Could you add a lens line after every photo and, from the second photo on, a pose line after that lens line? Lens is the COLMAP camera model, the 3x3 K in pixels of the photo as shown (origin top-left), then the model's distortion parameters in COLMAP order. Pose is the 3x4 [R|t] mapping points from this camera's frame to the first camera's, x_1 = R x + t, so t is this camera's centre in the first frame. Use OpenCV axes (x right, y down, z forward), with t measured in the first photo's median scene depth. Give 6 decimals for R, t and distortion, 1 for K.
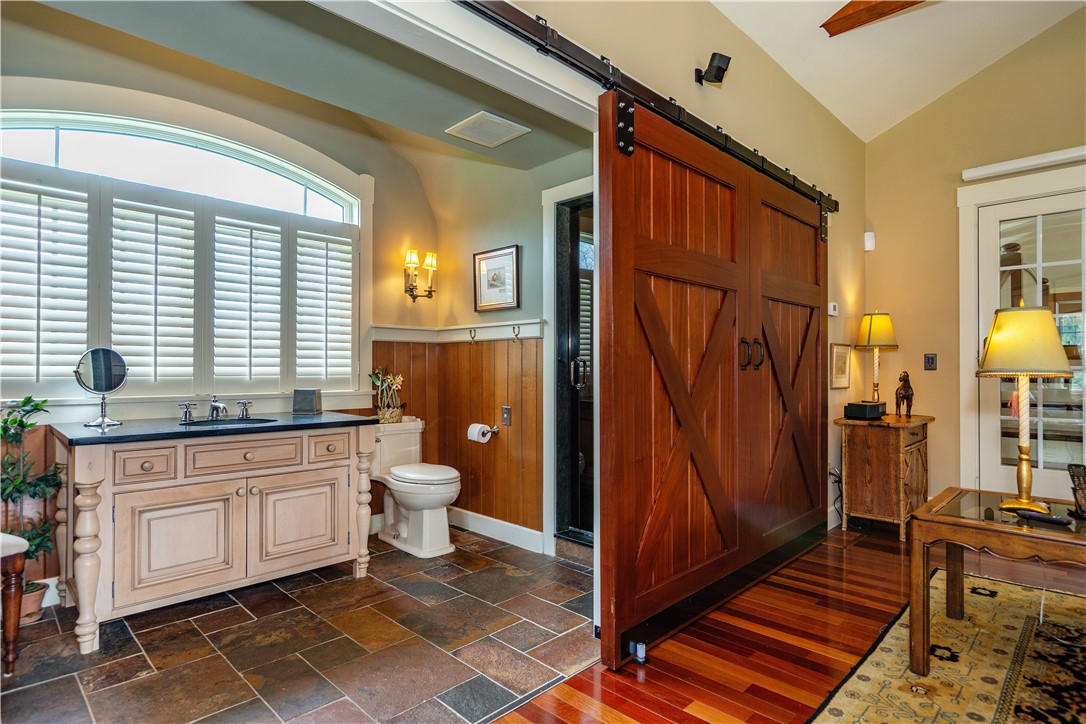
lens RADIAL K [[568.3, 0, 551.2], [0, 568.3, 370.3], [0, 0, 1]] dist [0.000851, 0.001385]
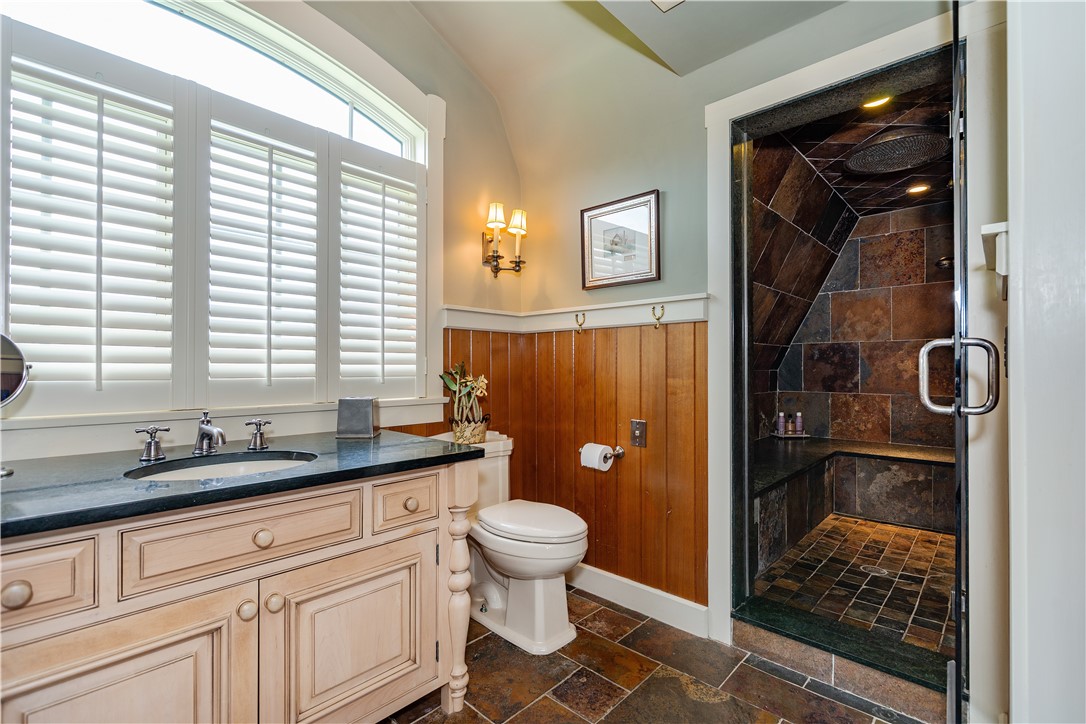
lens RADIAL K [[498.2, 0, 560.6], [0, 498.2, 368.6], [0, 0, 1]] dist [0.003004, 0.000956]
pose [[0.999426, 0.000208, 0.033891, -0.214692], [-0.000204, 1.000000, -0.000110, -0.000262], [-0.033891, 0.000103, 0.999426, 0.416434]]
